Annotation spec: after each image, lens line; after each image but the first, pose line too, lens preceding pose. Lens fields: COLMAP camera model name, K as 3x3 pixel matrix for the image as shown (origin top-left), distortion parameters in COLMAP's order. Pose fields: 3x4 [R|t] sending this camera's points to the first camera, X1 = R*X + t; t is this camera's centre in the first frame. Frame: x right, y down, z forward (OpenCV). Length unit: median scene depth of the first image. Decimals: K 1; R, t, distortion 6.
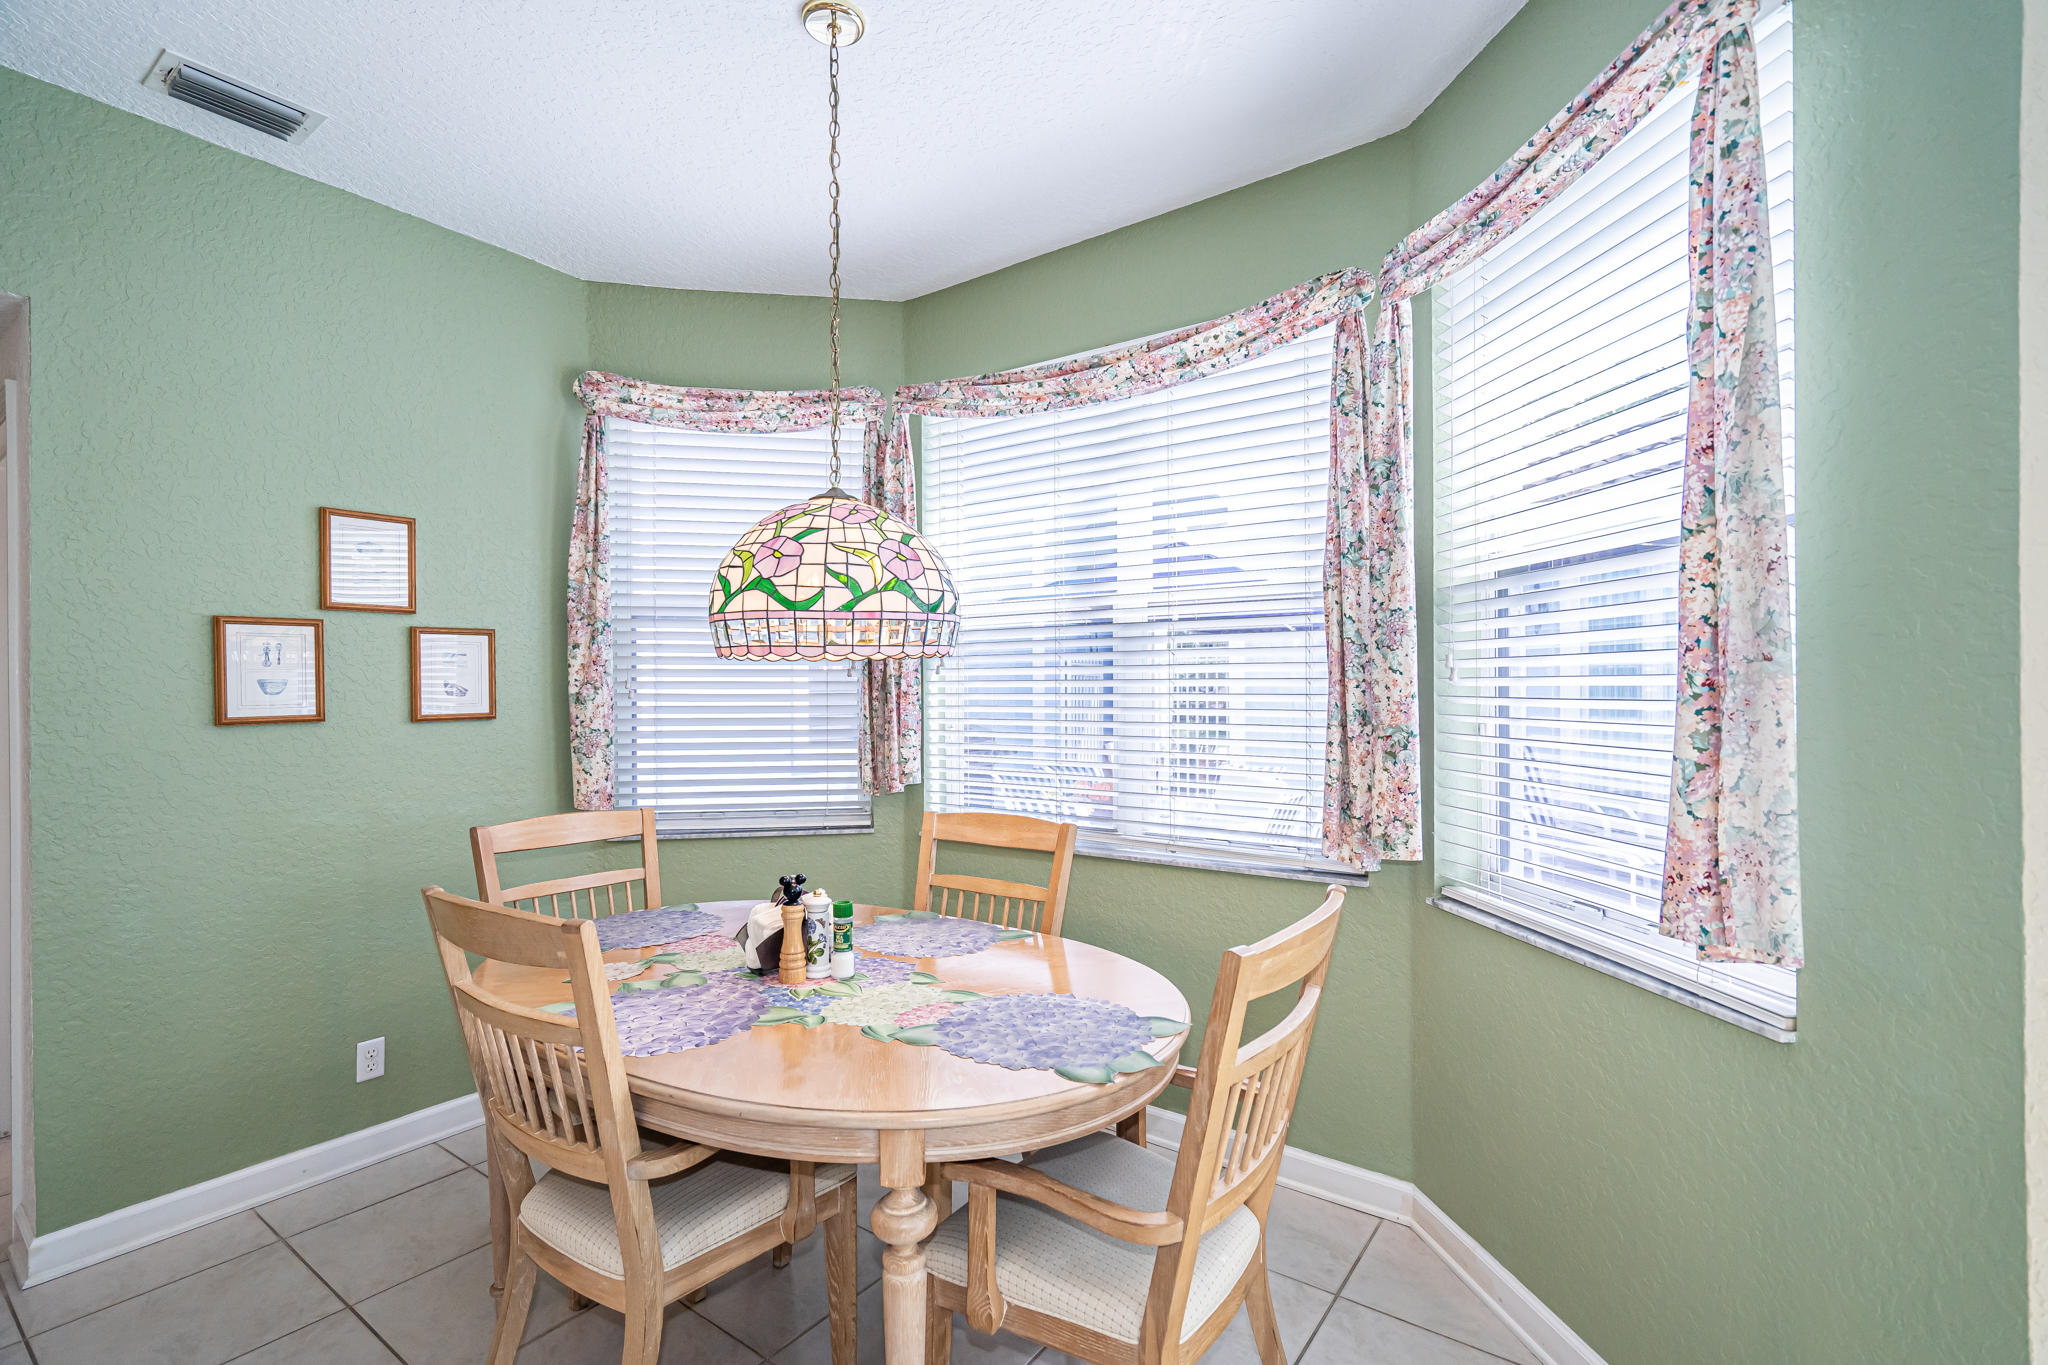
lens RADIAL K [[933.6, 0, 1019.0], [0, 933.6, 686.1], [0, 0, 1]] dist [-0.005715, 0.001938]
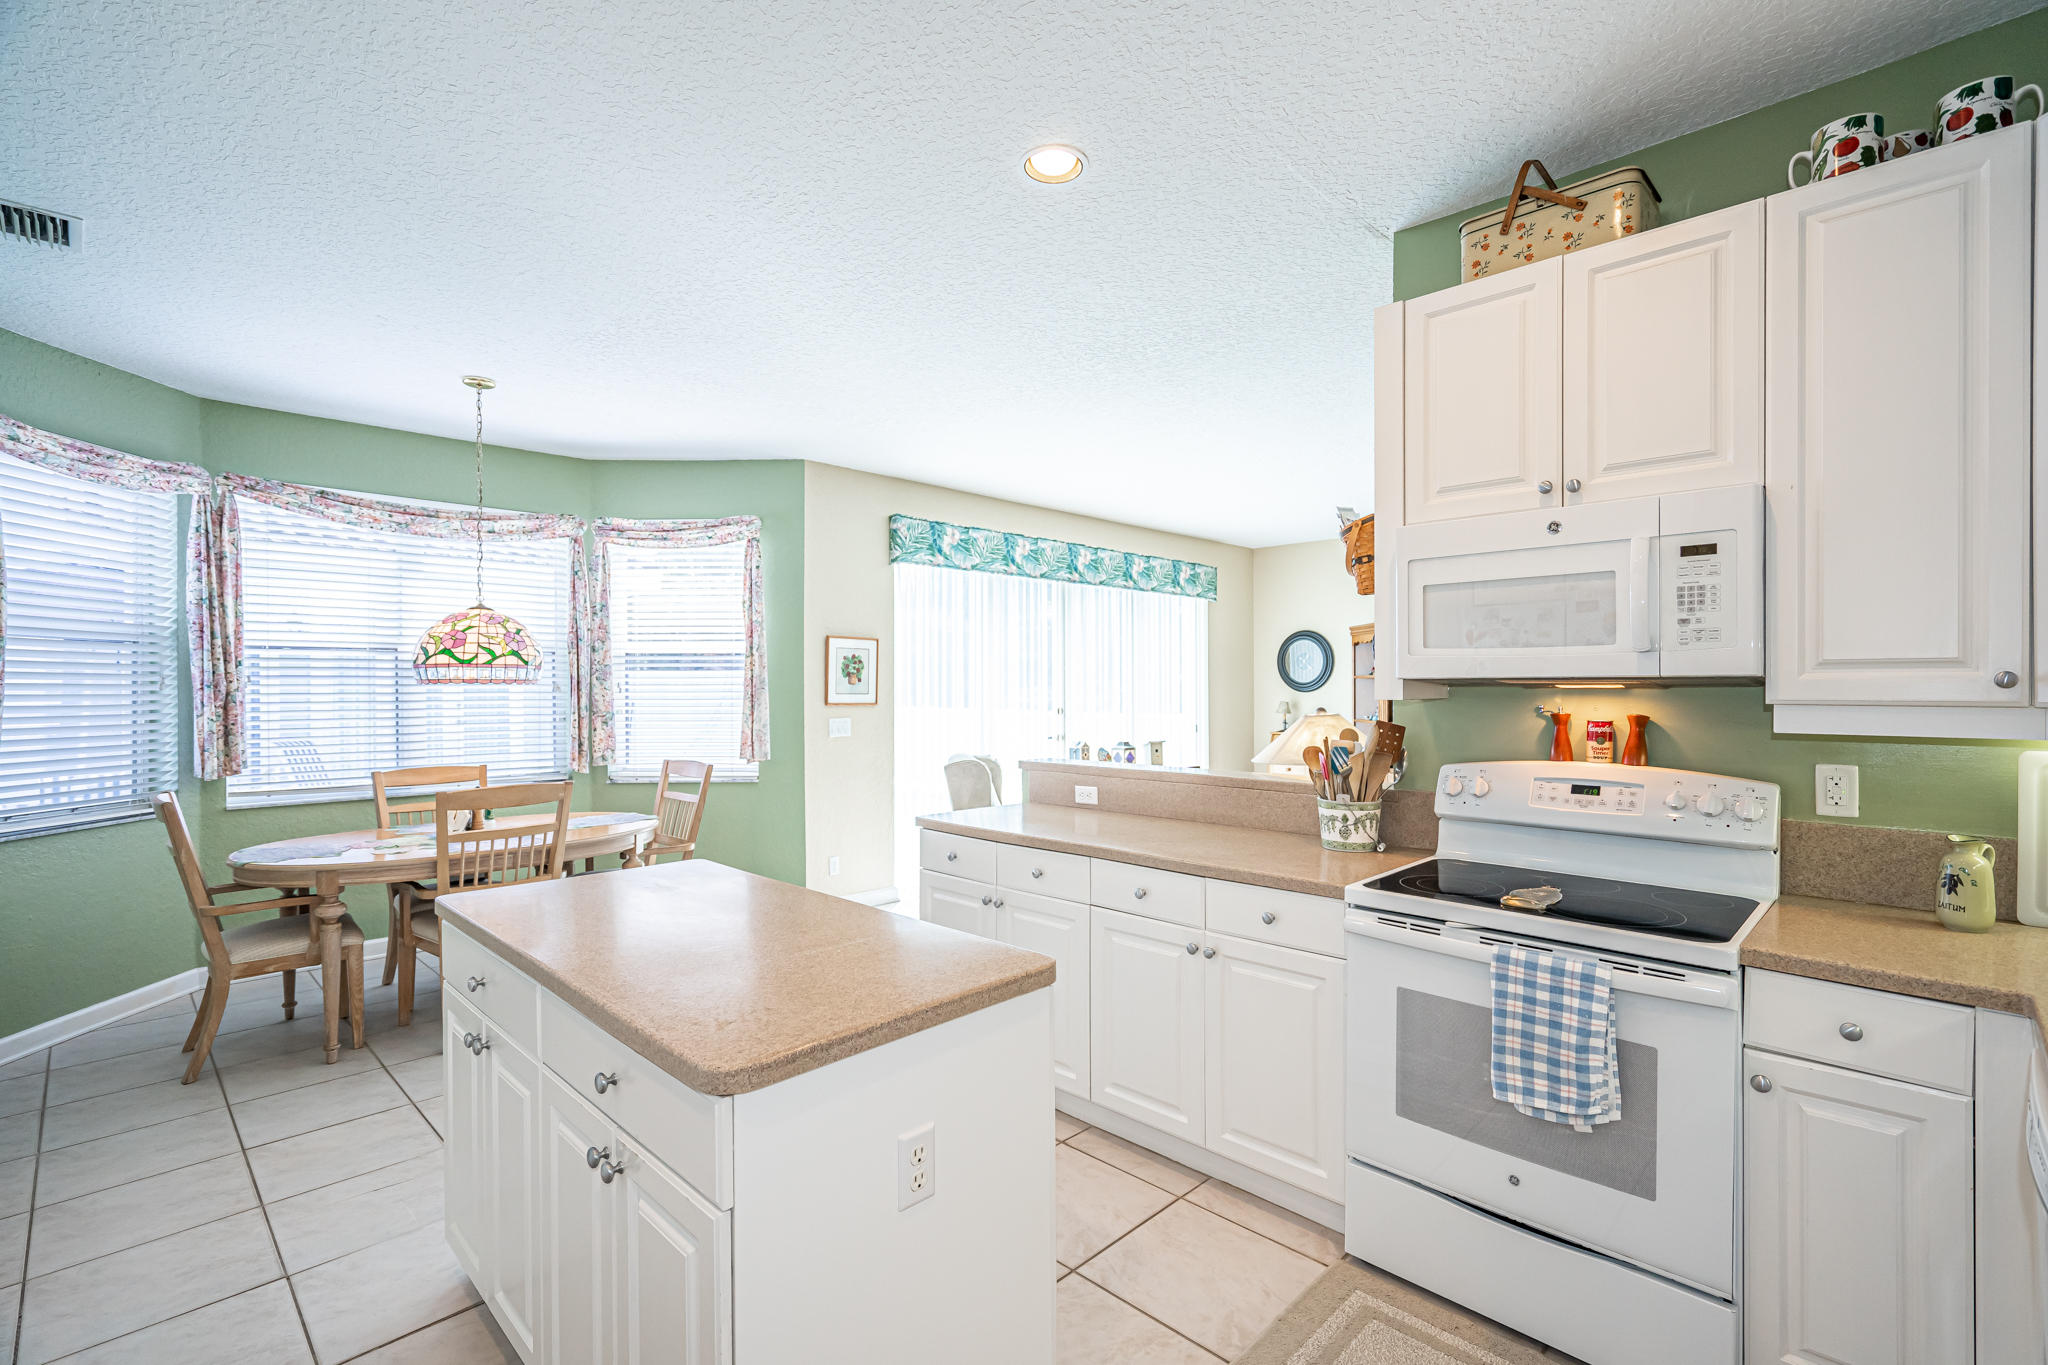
lens RADIAL K [[933.6, 0, 1015.5], [0, 933.6, 688.2], [0, 0, 1]] dist [-0.005715, 0.001938]
pose [[0.095448, -0.016826, 0.995292, -2.082158], [0.000826, 0.999858, 0.016824, -0.063055], [-0.995434, -0.000783, 0.095449, -0.348760]]
